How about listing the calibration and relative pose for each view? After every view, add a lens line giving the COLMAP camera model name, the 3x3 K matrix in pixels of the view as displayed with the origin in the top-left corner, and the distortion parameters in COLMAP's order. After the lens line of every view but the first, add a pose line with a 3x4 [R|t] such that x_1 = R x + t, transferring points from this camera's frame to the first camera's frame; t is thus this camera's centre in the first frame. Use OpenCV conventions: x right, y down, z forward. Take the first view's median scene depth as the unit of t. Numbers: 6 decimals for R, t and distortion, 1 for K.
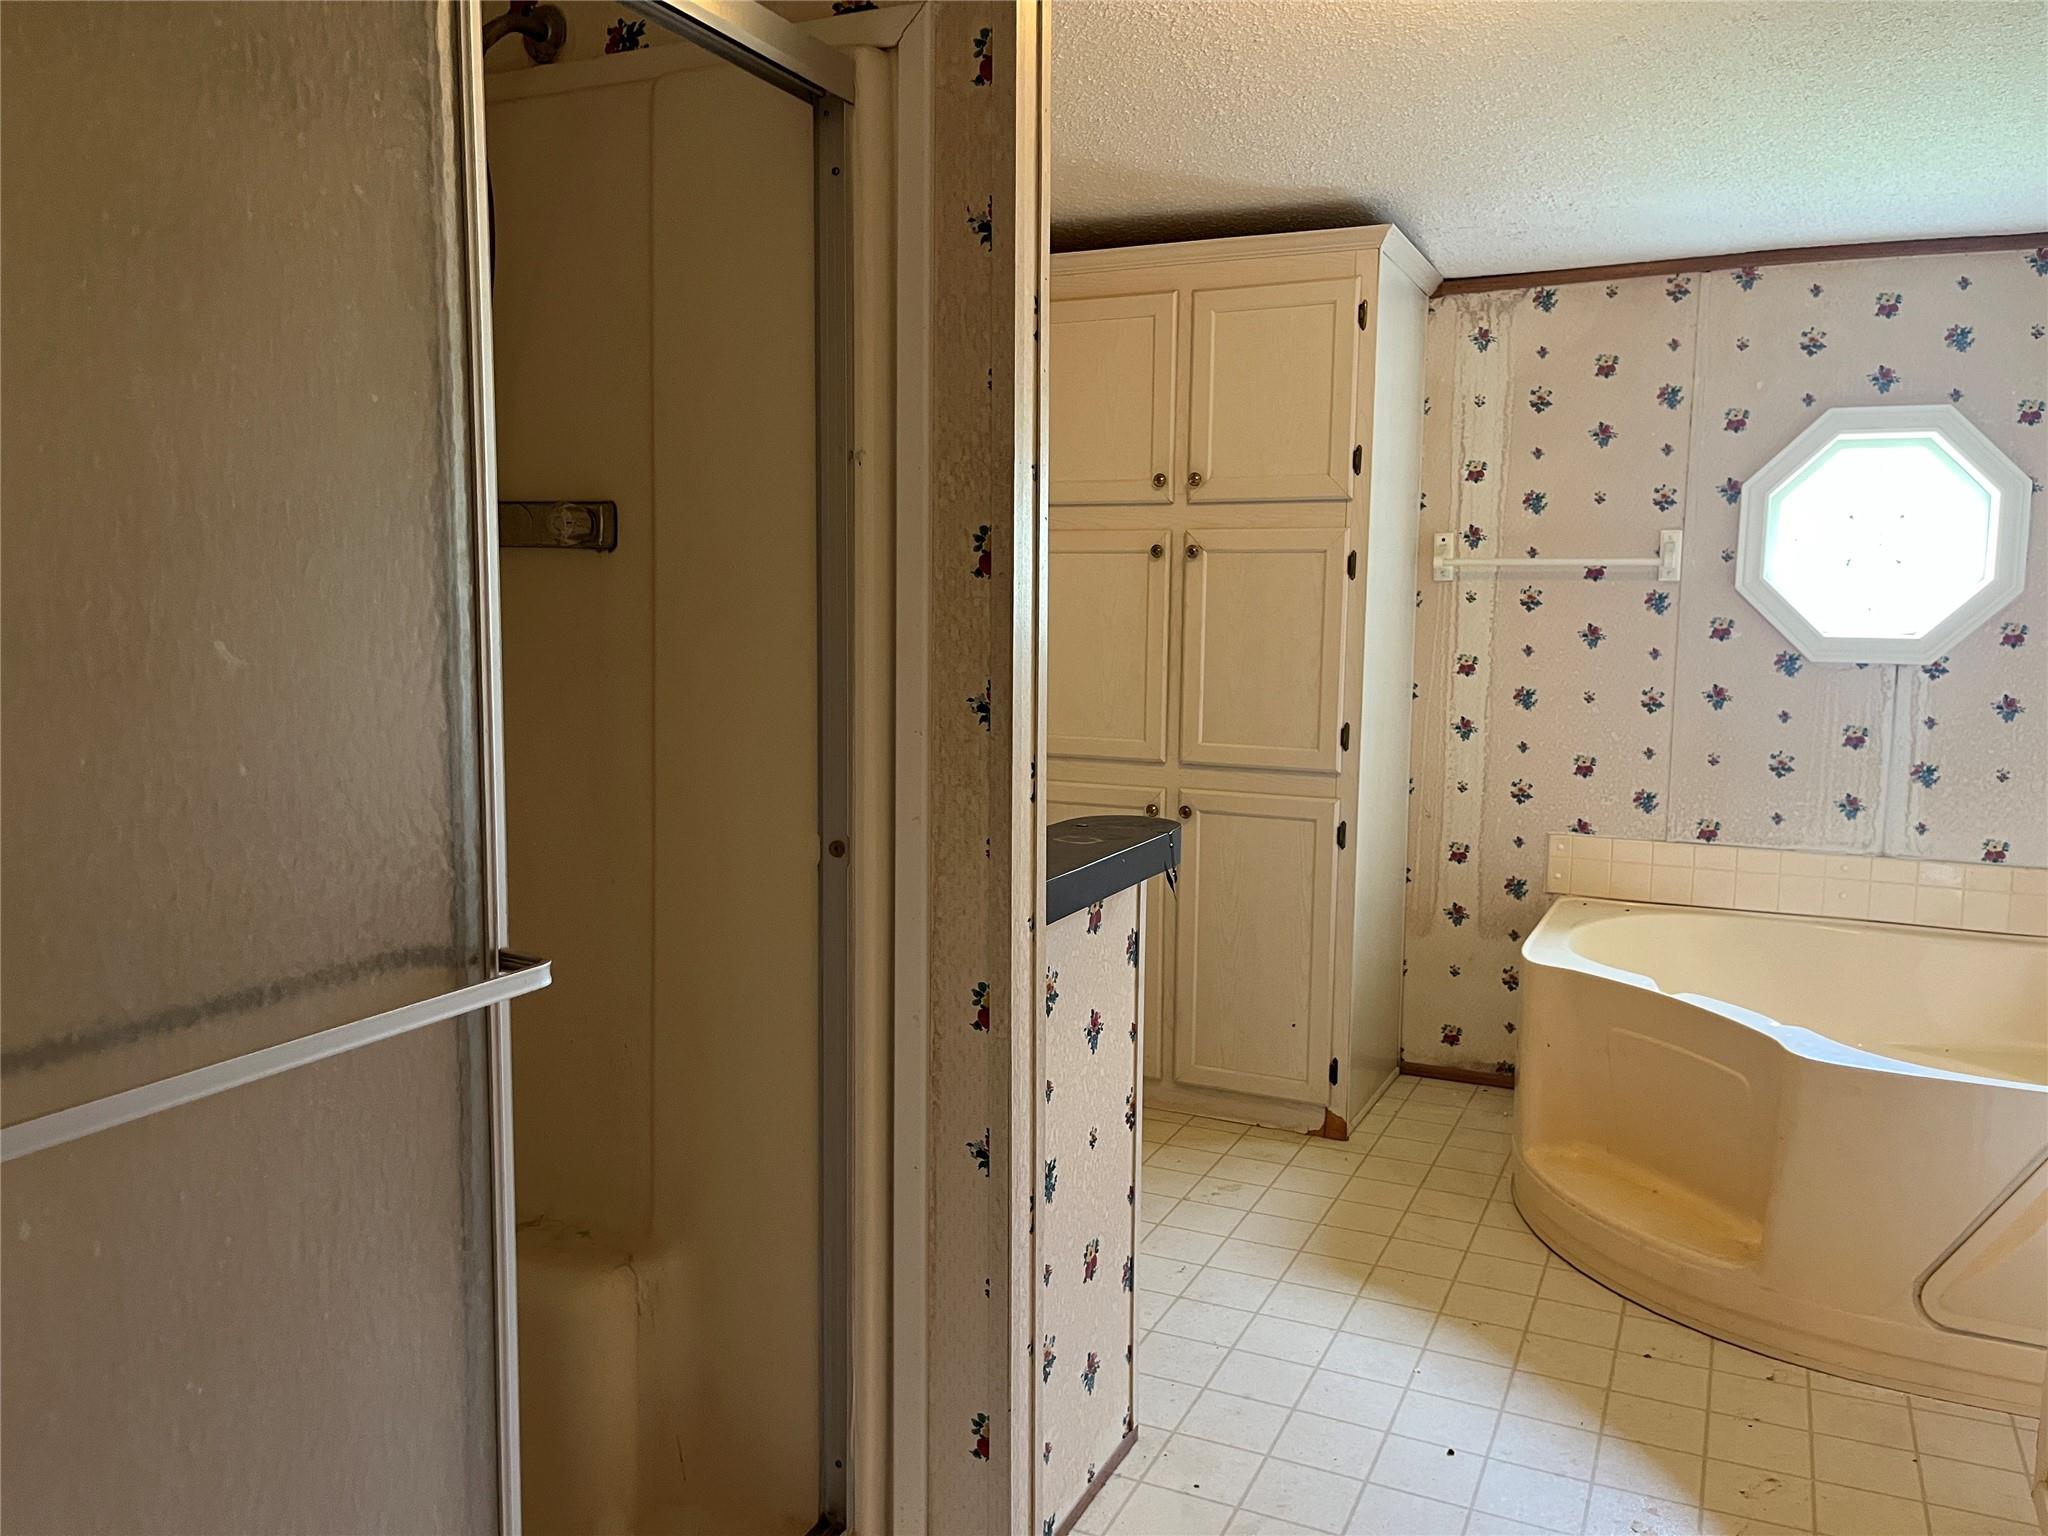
lens RADIAL K [[1553.6, 0, 1017.2], [0, 1553.6, 765.2], [0, 0, 1]] dist [0.074100, -0.102470]
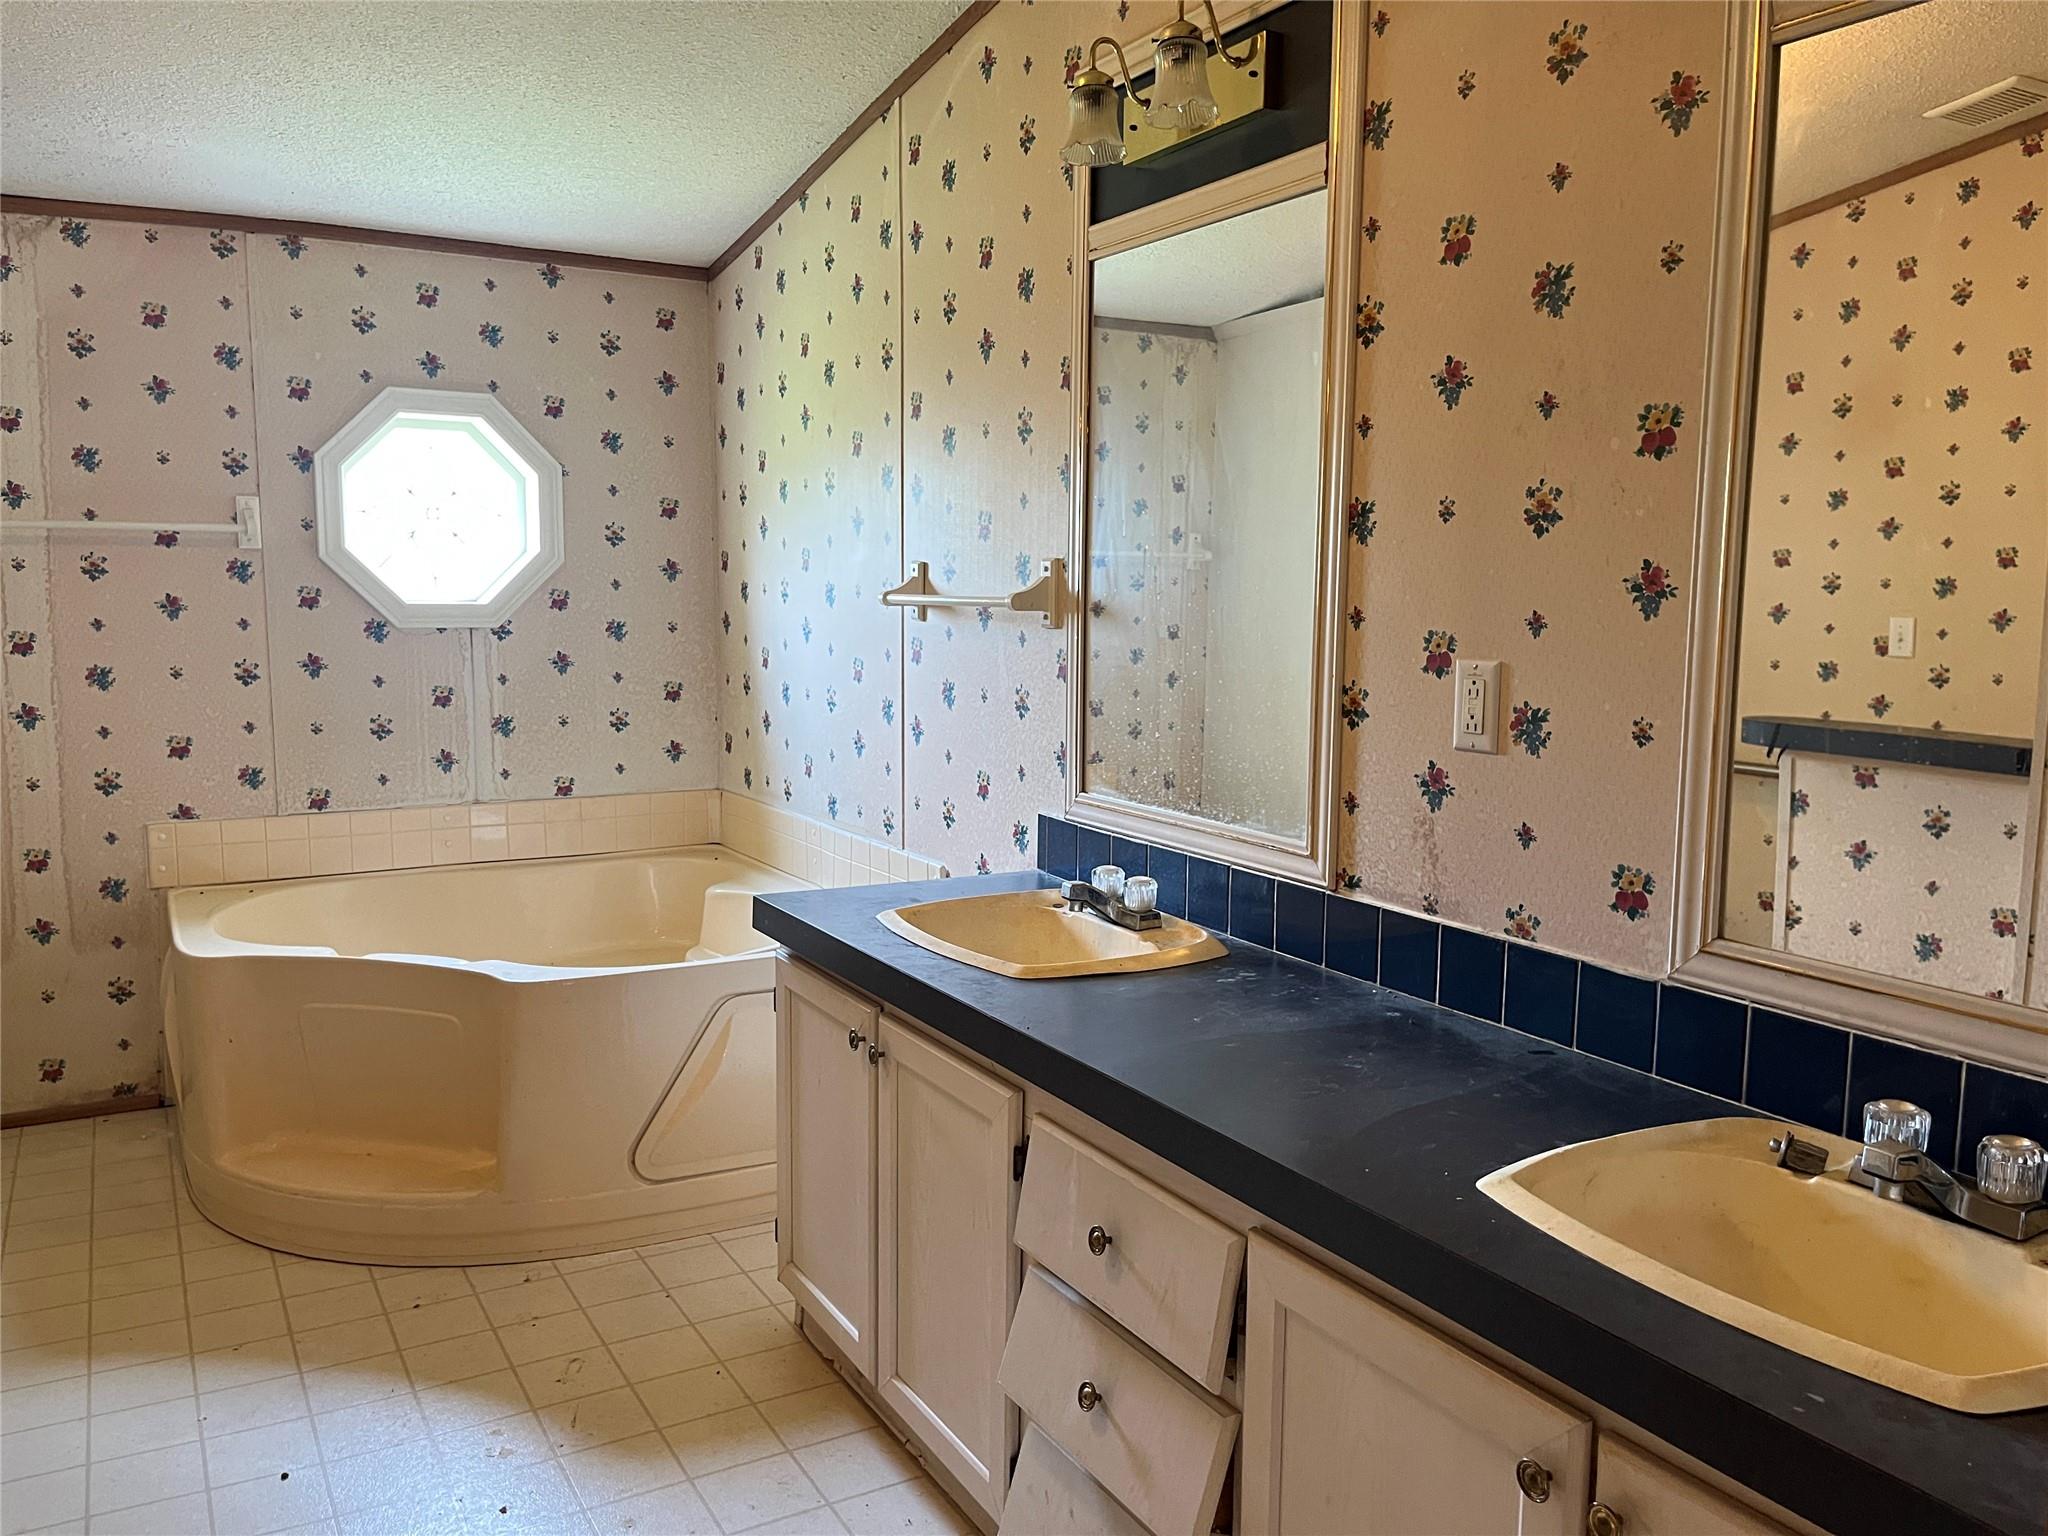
lens RADIAL K [[1553.6, 0, 1017.2], [0, 1553.6, 765.2], [0, 0, 1]] dist [0.074100, -0.102470]
pose [[0.575001, -0.099407, 0.812091, -0.117628], [0.091249, 0.994190, 0.057089, 0.003601], [-0.813048, 0.041276, 0.580732, 0.056564]]
